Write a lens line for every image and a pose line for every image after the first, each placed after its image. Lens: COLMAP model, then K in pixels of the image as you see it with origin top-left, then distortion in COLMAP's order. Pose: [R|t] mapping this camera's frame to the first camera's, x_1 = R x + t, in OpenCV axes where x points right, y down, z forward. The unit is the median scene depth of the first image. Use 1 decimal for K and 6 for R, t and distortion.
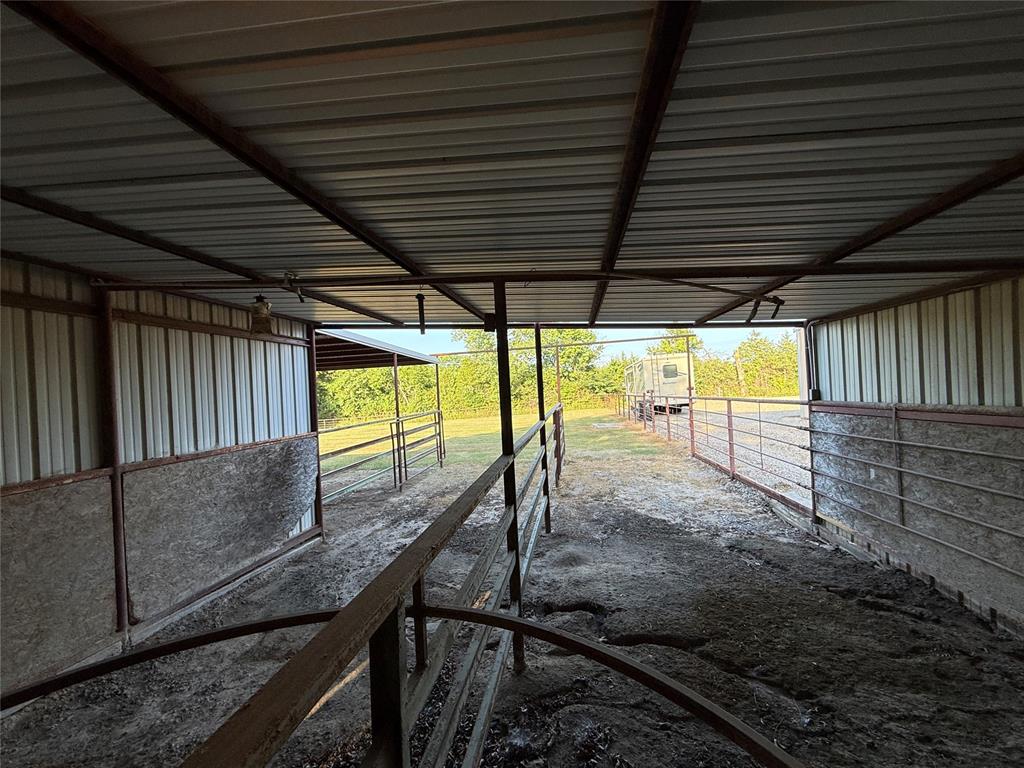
lens RADIAL K [[410.1, 0, 512.7], [0, 410.1, 387.3], [0, 0, 1]] dist [-0.003043, -0.000080]
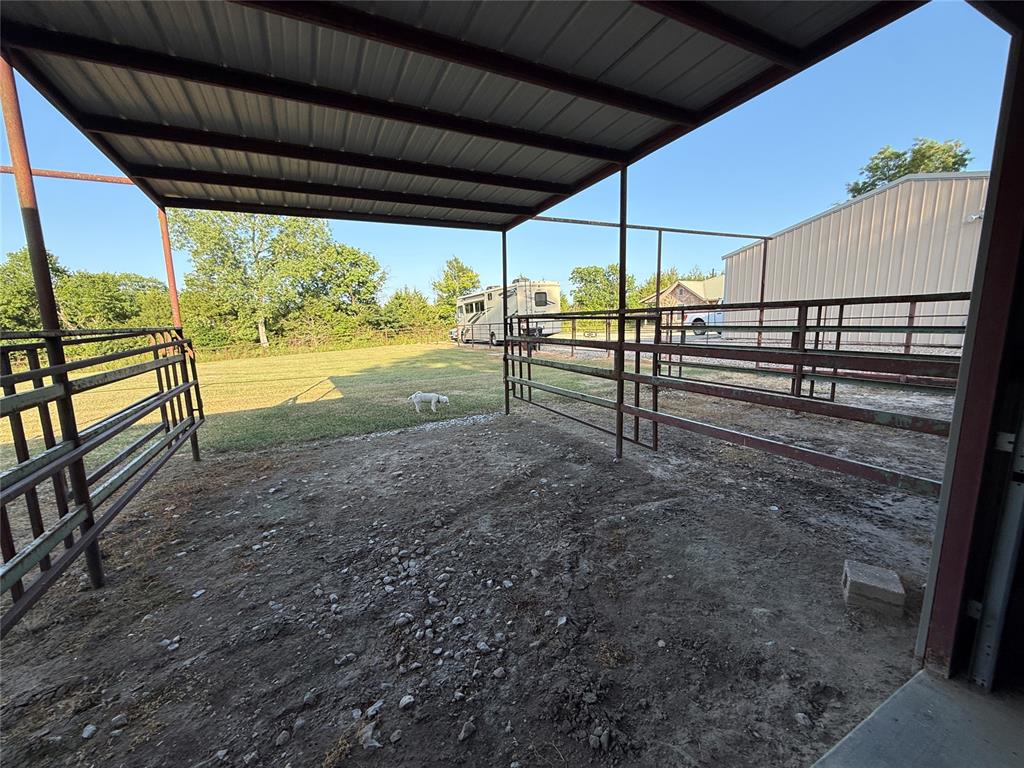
lens RADIAL K [[410.1, 0, 511.9], [0, 410.1, 384.5], [0, 0, 1]] dist [-0.003043, -0.000080]
pose [[0.815096, -0.059814, 0.576229, -0.708932], [-0.018168, 0.991527, 0.128623, 0.105140], [-0.579040, -0.115309, 0.807104, 0.708088]]
